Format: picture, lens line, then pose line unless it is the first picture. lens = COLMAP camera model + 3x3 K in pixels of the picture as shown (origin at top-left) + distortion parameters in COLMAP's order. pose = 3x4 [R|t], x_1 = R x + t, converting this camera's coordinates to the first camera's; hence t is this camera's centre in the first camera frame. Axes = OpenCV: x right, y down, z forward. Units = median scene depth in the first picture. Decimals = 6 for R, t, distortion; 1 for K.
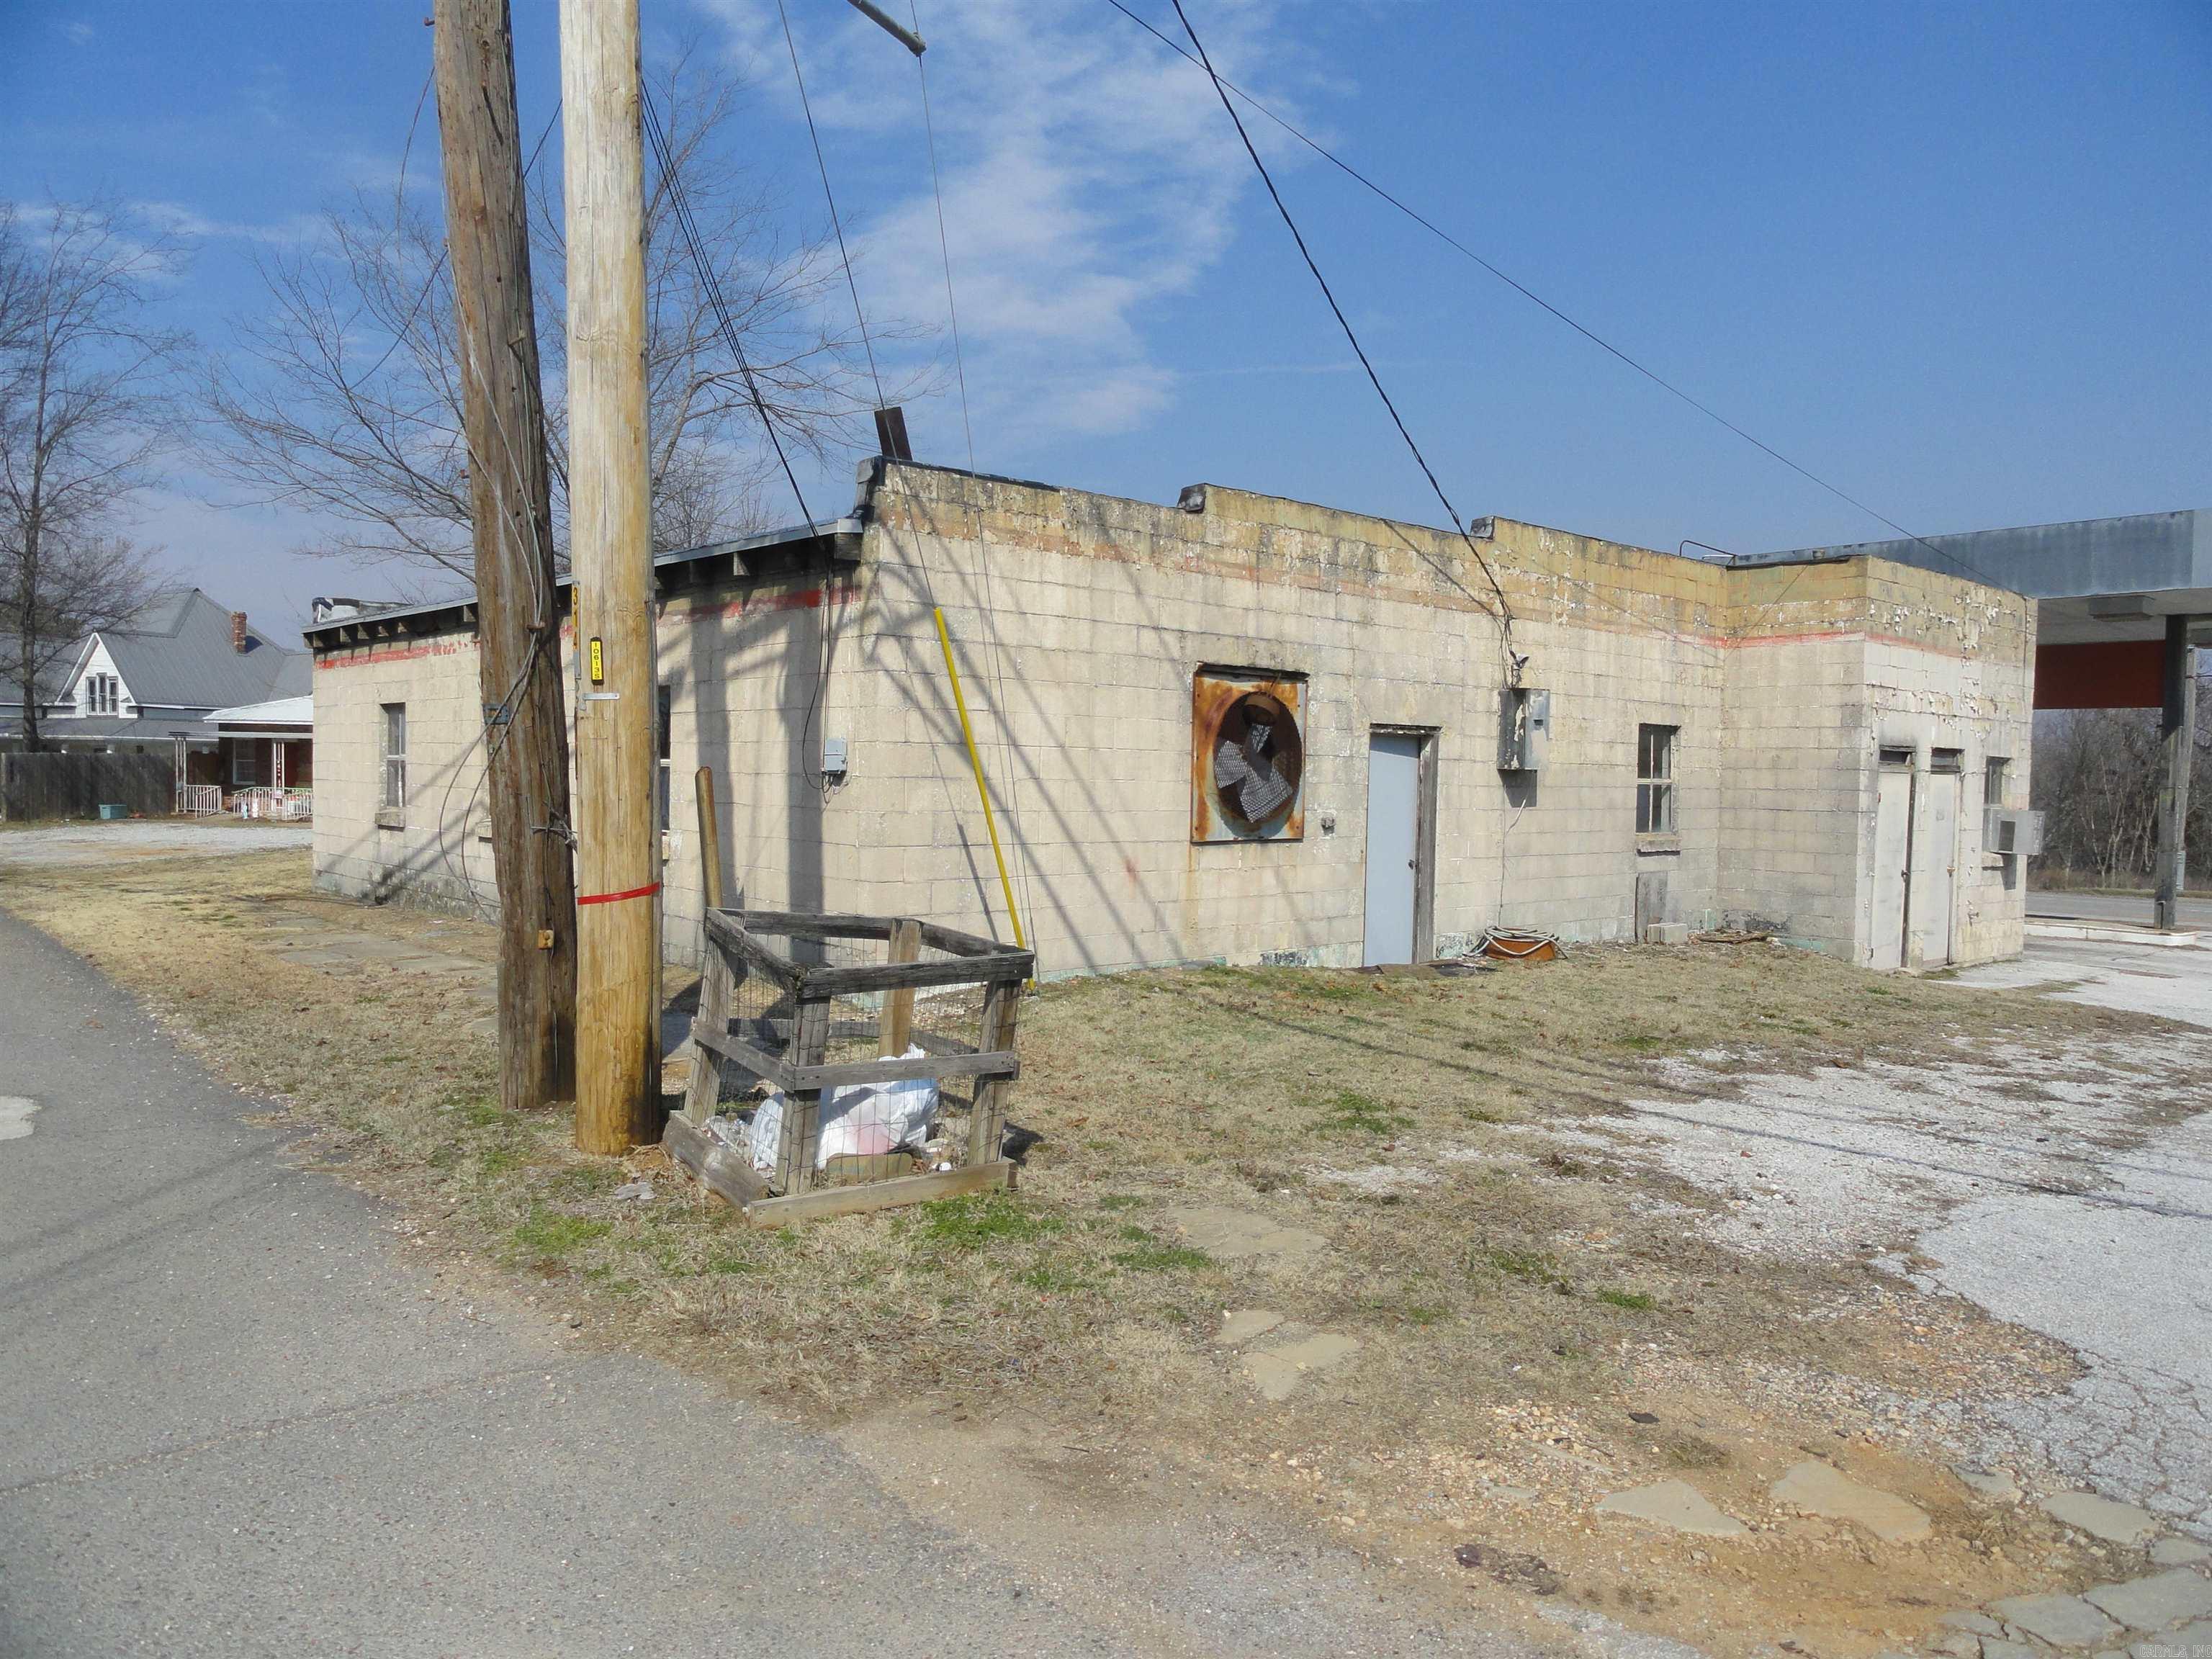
lens RADIAL K [[1543.3, 0, 1096.5], [0, 1543.3, 824.4], [0, 0, 1]] dist [-0.003261, 0.005969]
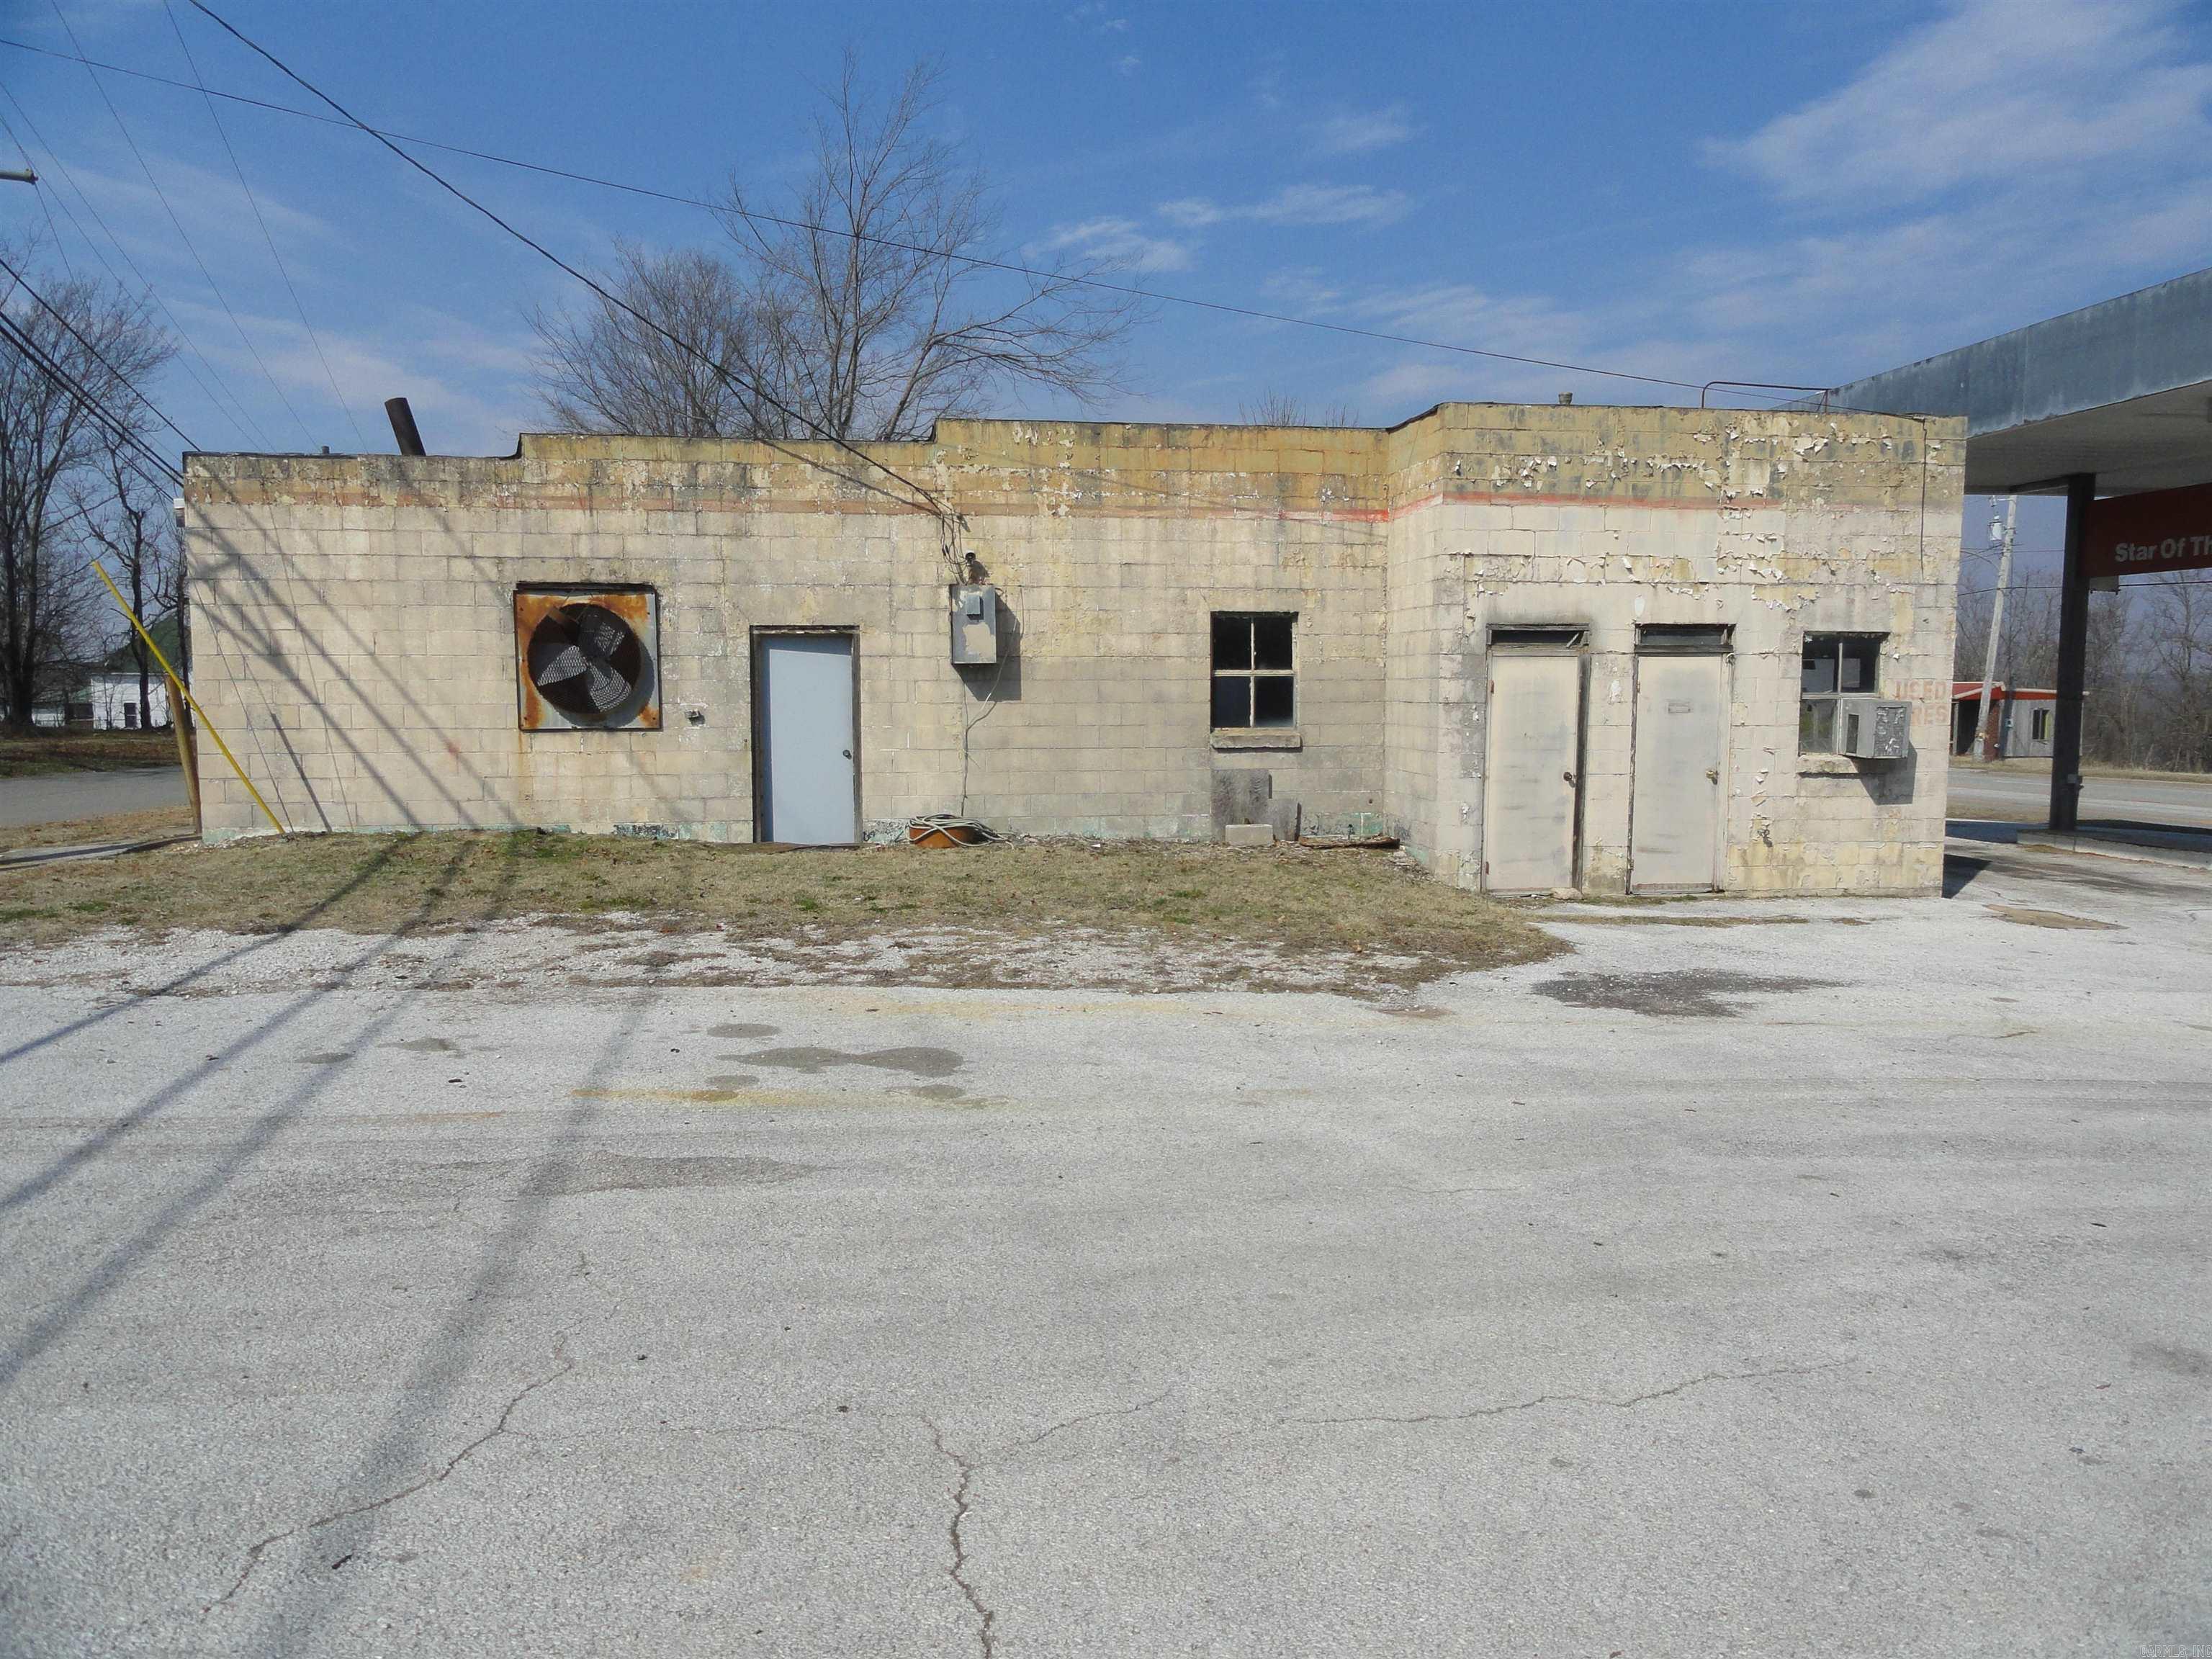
lens RADIAL K [[1543.3, 0, 1110.6], [0, 1543.3, 828.1], [0, 0, 1]] dist [-0.003261, 0.005969]
pose [[0.830499, 0.033171, -0.556032, 1.114663], [-0.003309, 0.998501, 0.054625, 0.020897], [0.557011, -0.043526, 0.829364, 0.232403]]
